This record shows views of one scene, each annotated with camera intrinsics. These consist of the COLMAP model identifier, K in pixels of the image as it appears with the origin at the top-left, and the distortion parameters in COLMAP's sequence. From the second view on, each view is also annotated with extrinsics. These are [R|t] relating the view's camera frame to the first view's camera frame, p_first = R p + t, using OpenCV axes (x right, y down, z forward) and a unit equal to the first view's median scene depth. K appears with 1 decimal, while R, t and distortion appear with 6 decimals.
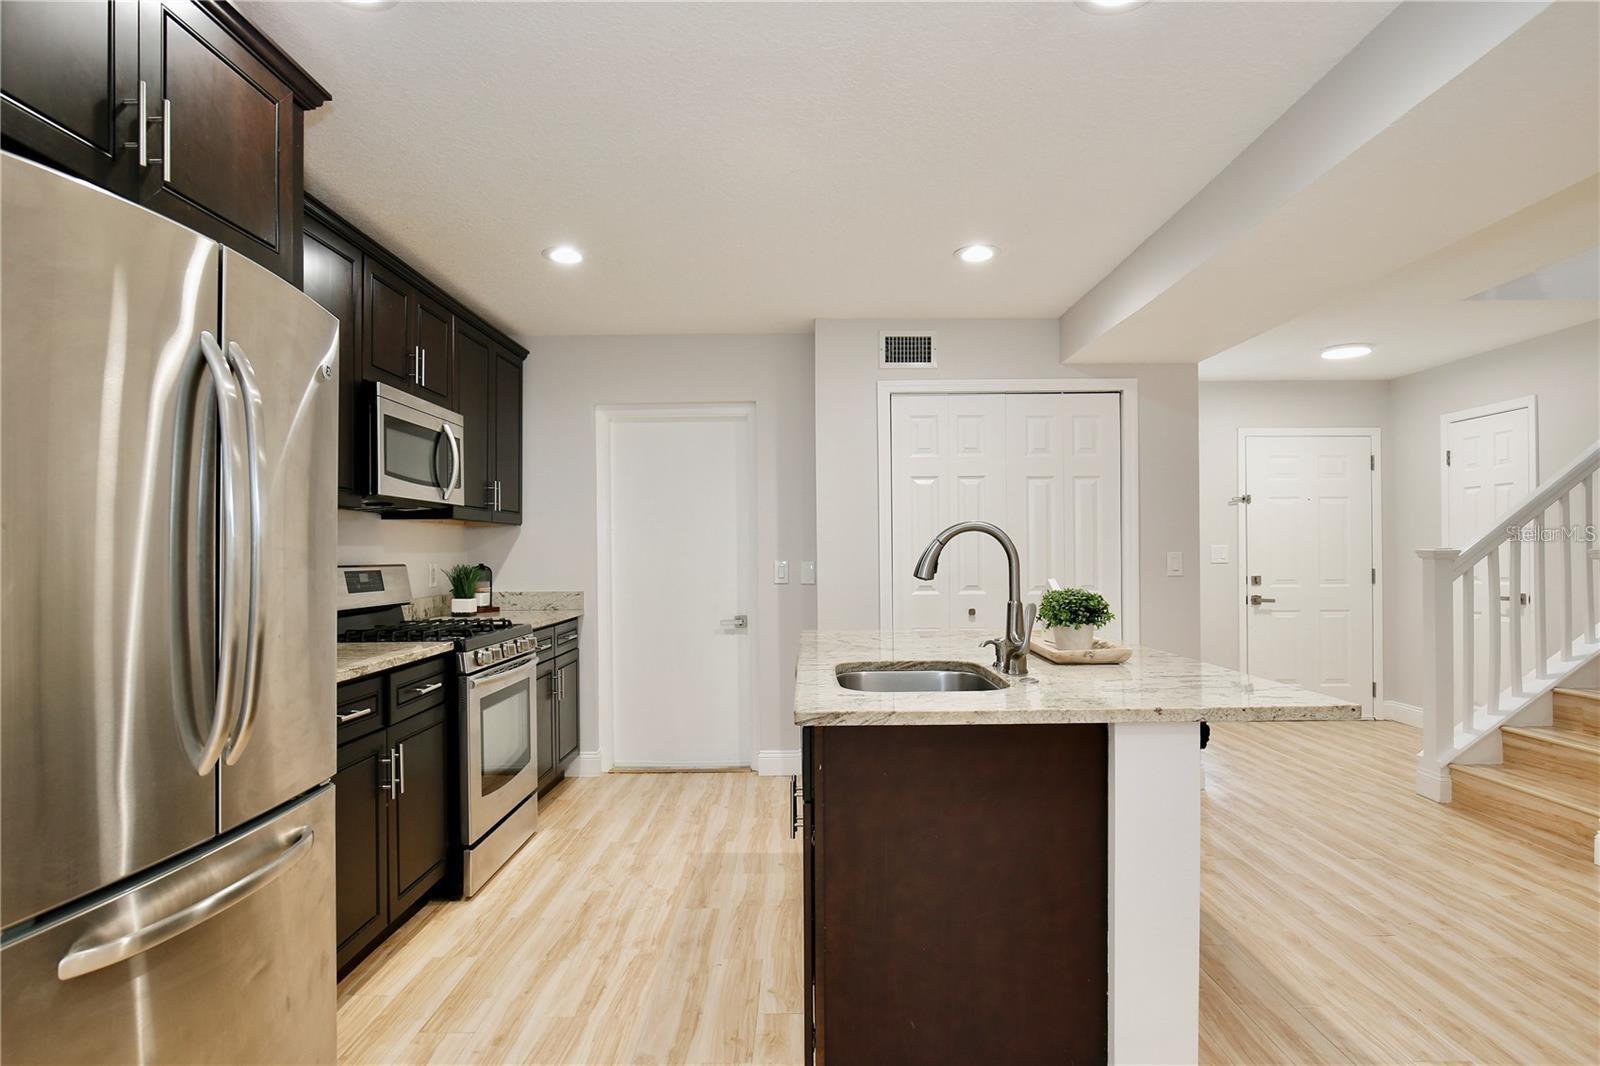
lens RADIAL K [[856.4, 0, 804.1], [0, 856.4, 544.5], [0, 0, 1]] dist [-0.017184, 0.002495]
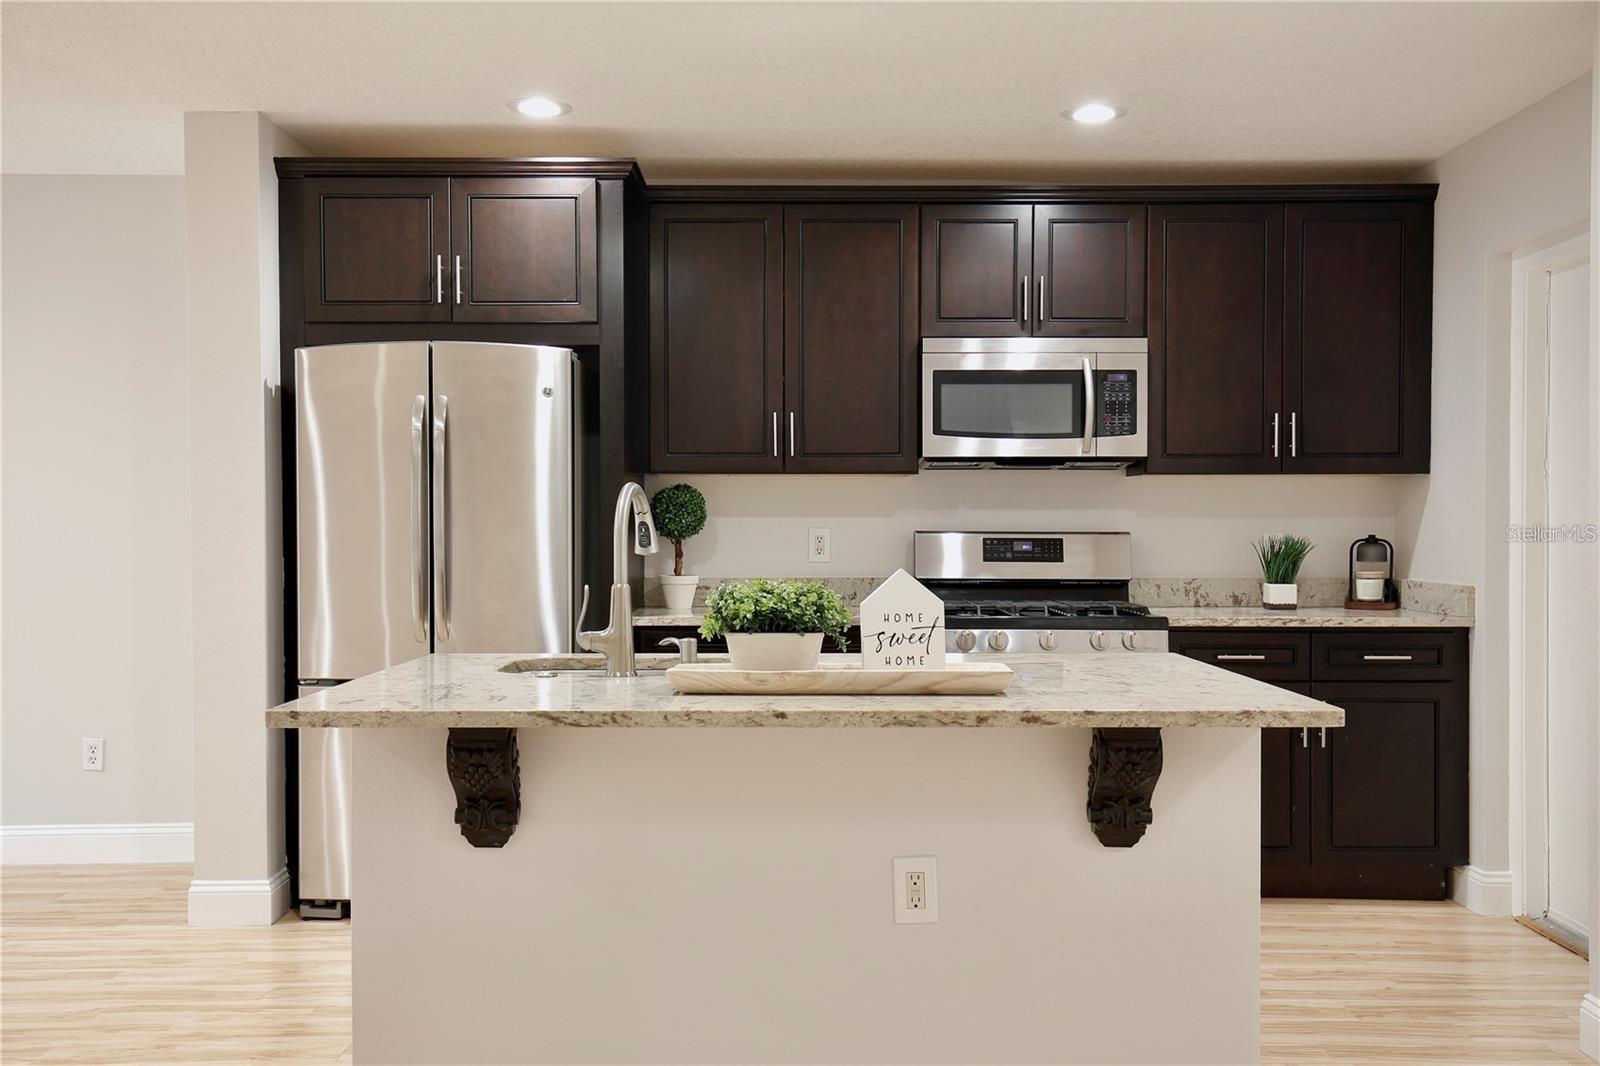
lens RADIAL K [[1586.2, 0, 813.4], [0, 1586.2, 533.6], [0, 0, 1]] dist [0.036462, 0.000000]
pose [[-0.002839, 0.014759, -0.999887, 0.918111], [0.008731, 0.999853, 0.014733, -0.000145], [0.999958, -0.008688, -0.002968, 0.638569]]
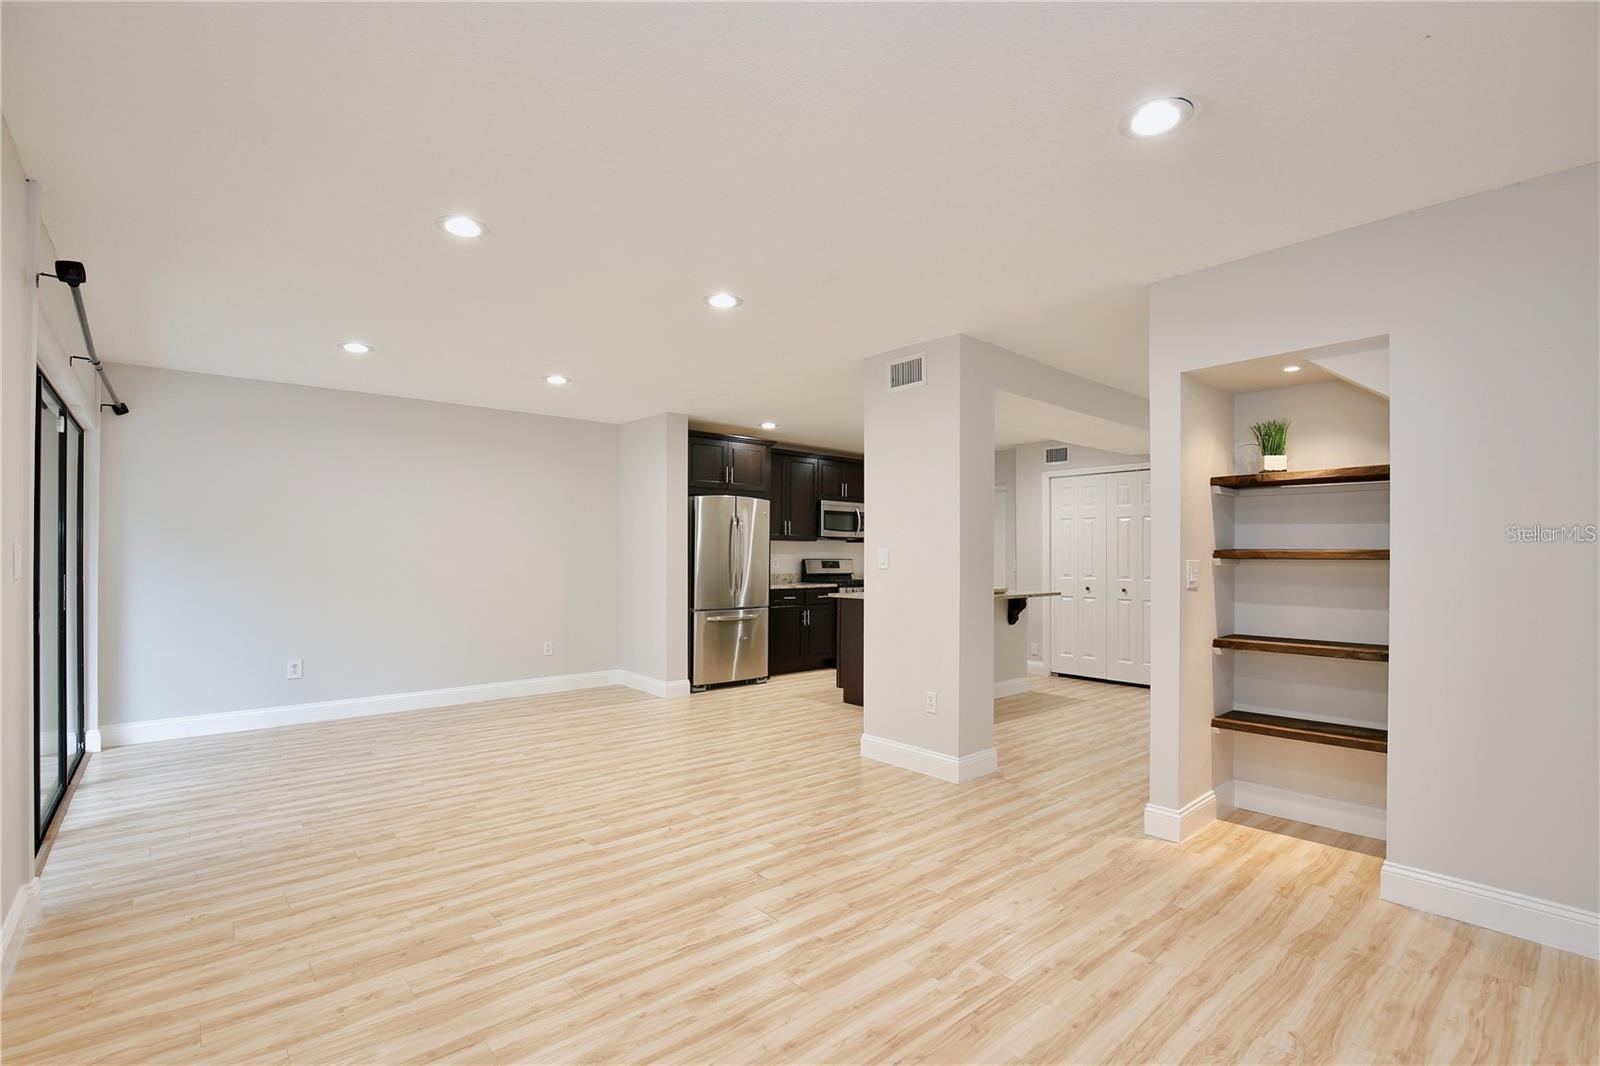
lens RADIAL K [[741.3, 0, 799.0], [0, 741.3, 543.9], [0, 0, 1]] dist [-0.032535, 0.006804]
pose [[0.653367, -0.003200, -0.757035, 1.095122], [-0.002018, 0.999980, -0.005969, -0.010479], [0.757039, 0.005427, 0.653348, -0.612517]]
